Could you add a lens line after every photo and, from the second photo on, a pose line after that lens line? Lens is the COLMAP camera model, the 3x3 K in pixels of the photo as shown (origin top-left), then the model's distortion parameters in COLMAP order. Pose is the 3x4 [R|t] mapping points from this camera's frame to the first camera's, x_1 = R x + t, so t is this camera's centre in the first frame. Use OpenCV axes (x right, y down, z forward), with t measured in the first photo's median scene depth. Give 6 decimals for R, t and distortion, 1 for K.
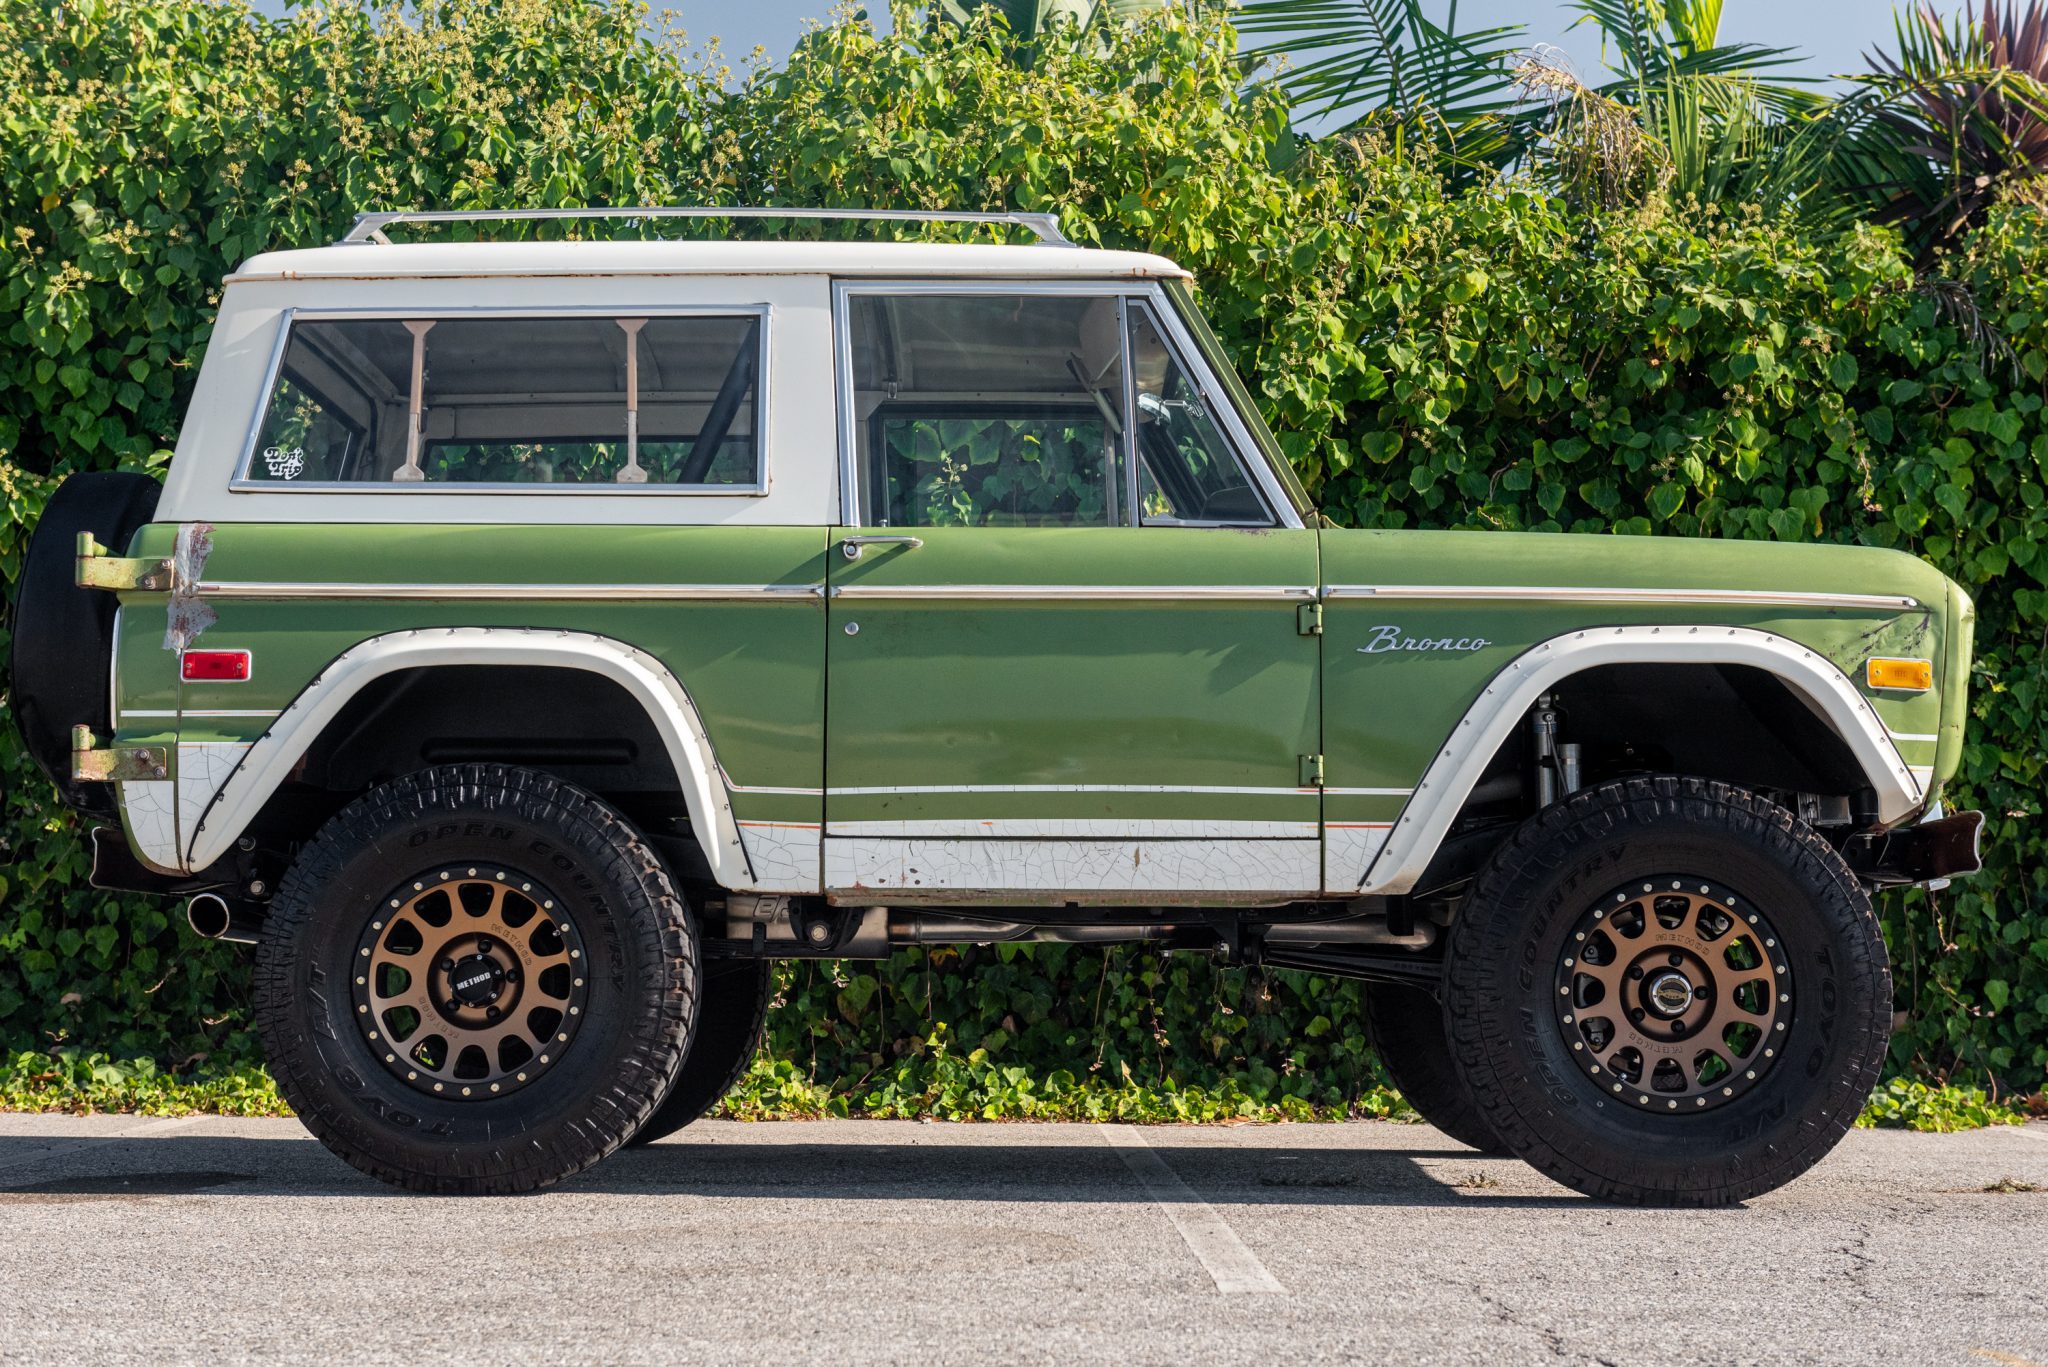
lens RADIAL K [[3114.0, 0, 1027.8], [0, 3114.0, 677.2], [0, 0, 1]] dist [0.021630, -0.100251]
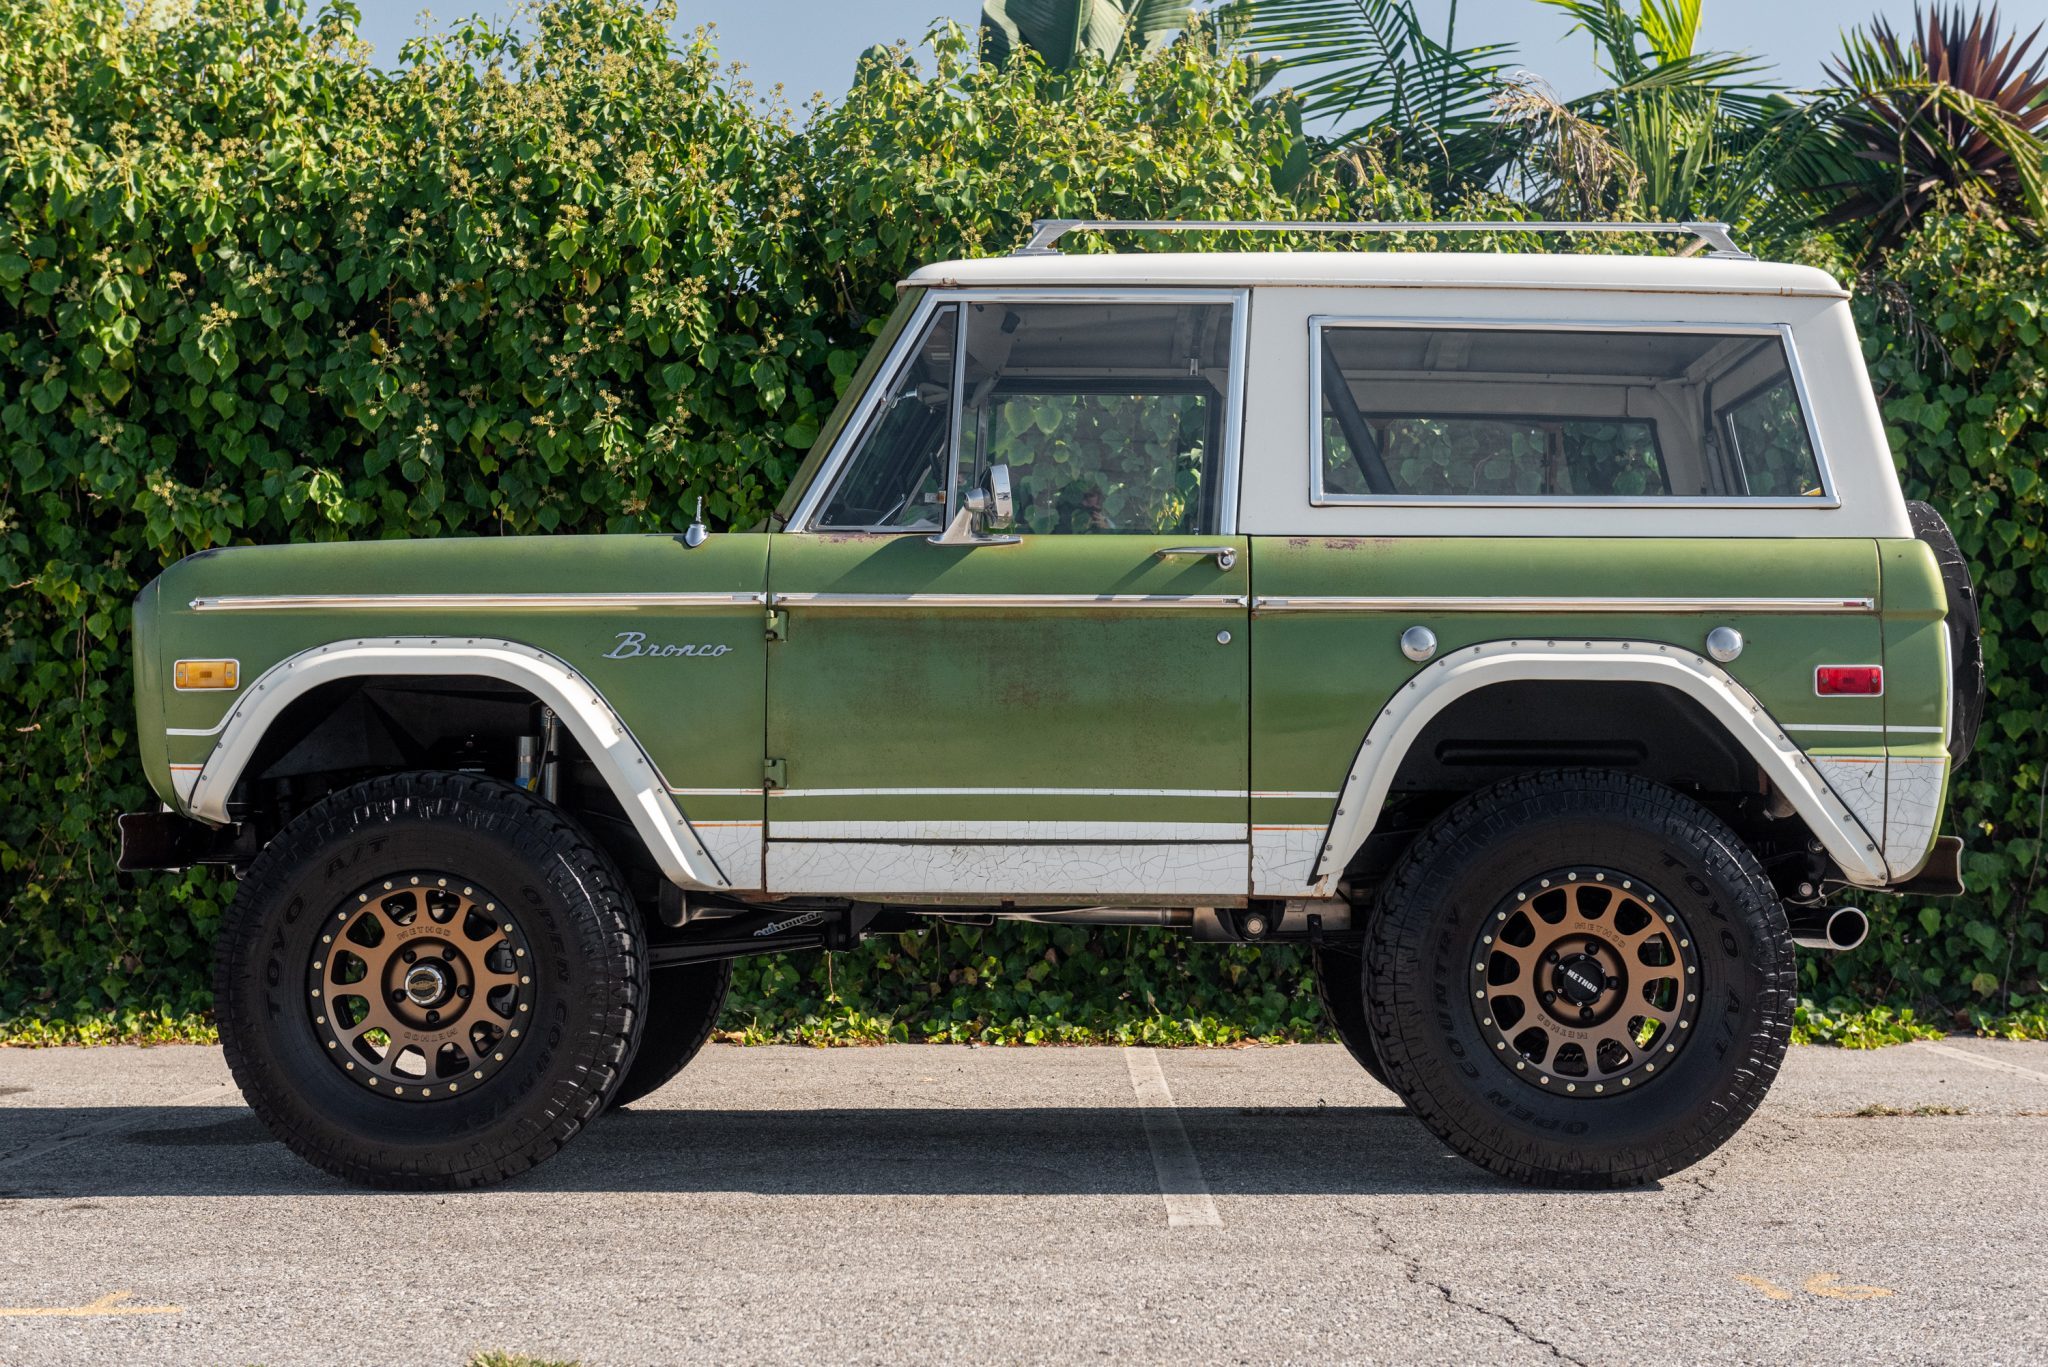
lens RADIAL K [[3047.0, 0, 1025.6], [0, 3047.0, 676.1], [0, 0, 1]] dist [-0.021022, 0.084809]
pose [[0.999396, -0.011714, -0.032716, 0.022930], [0.013022, 0.999112, 0.040061, -0.036219], [0.032218, -0.040463, 0.998661, -0.107270]]
